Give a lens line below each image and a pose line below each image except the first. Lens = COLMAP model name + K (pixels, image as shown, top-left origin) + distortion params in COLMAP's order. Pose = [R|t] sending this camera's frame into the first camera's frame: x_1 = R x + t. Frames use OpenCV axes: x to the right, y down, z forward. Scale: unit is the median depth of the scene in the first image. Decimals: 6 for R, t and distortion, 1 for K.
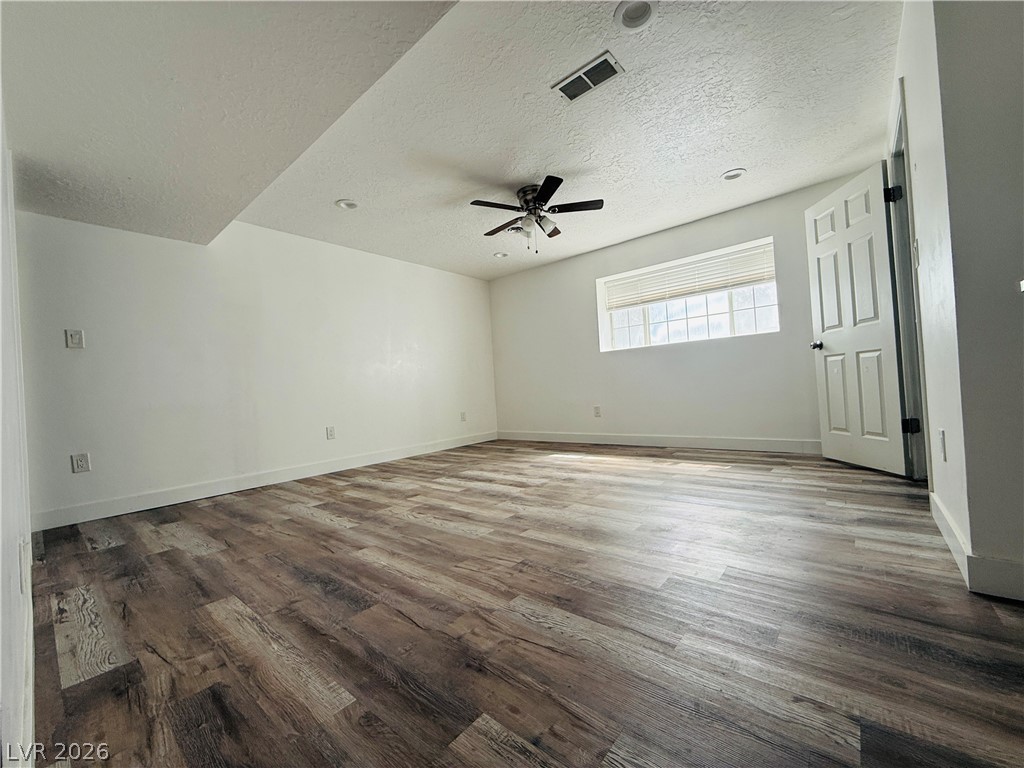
lens RADIAL K [[407.0, 0, 510.7], [0, 407.0, 384.9], [0, 0, 1]] dist [0.000547, -0.000389]
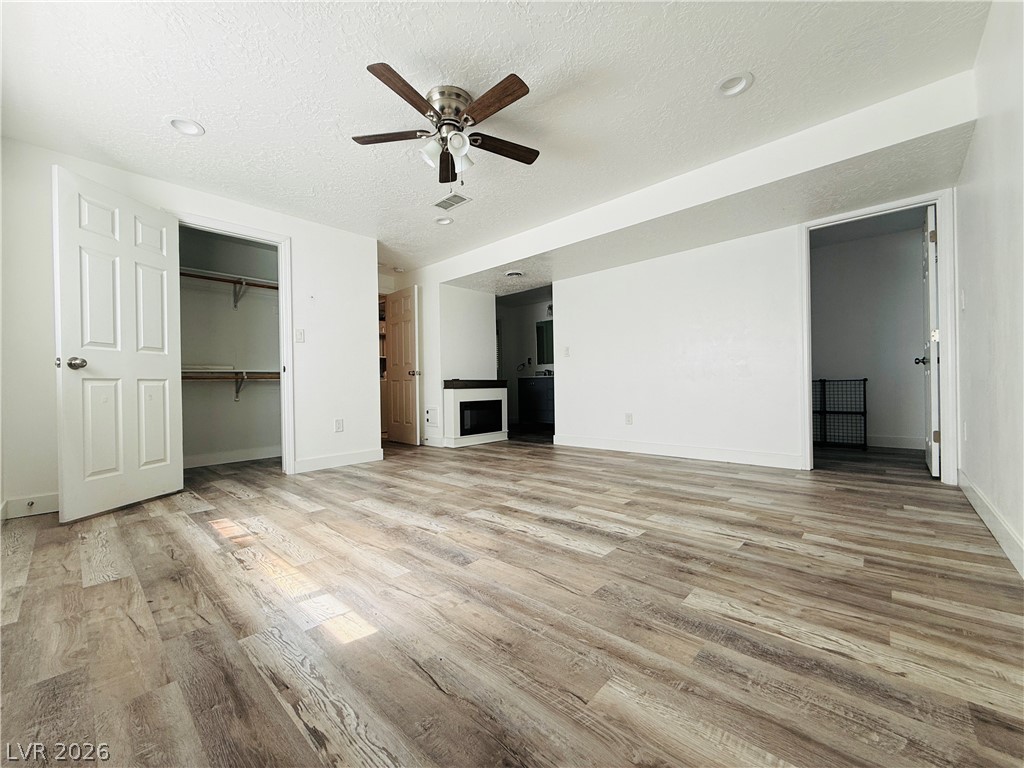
lens RADIAL K [[407.0, 0, 510.7], [0, 407.0, 384.9], [0, 0, 1]] dist [0.000547, -0.000389]
pose [[-0.996123, 0.079802, 0.037020, -0.046965], [0.079282, 0.996735, -0.015299, 0.017540], [-0.038120, -0.012304, -0.999197, 2.300879]]
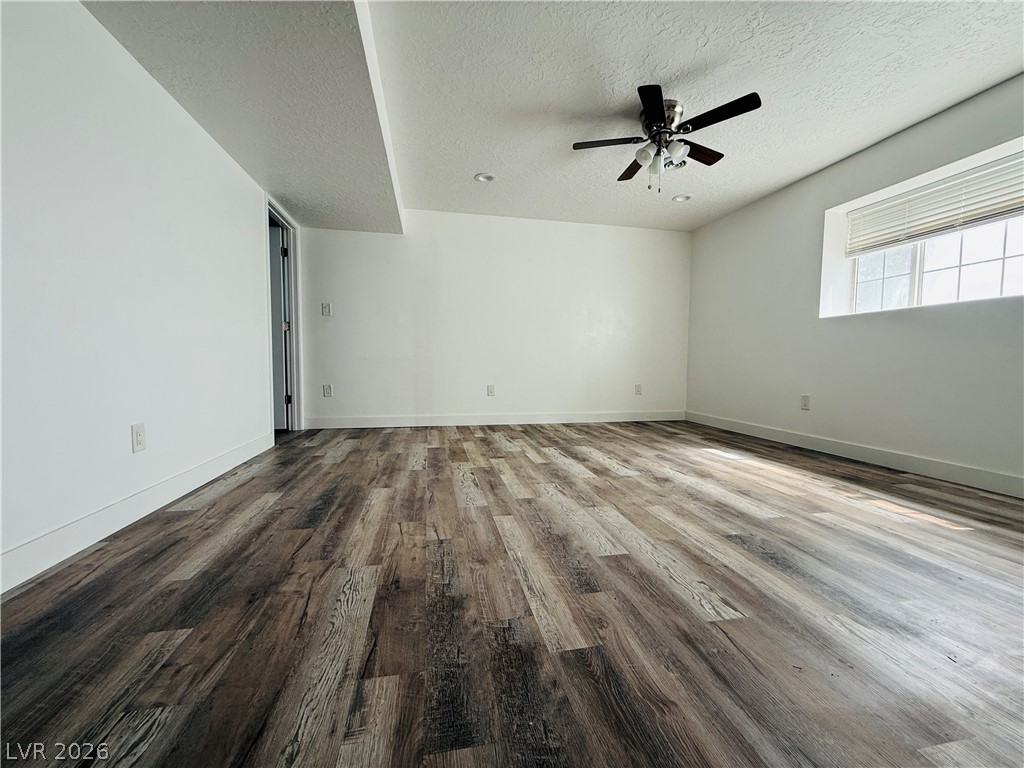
lens RADIAL K [[407.0, 0, 510.7], [0, 407.0, 384.9], [0, 0, 1]] dist [0.000547, -0.000389]
pose [[0.783991, 0.102514, -0.612250, 0.497265], [-0.050358, 0.993522, 0.101870, -0.025212], [0.618727, -0.049033, 0.784075, 0.255727]]
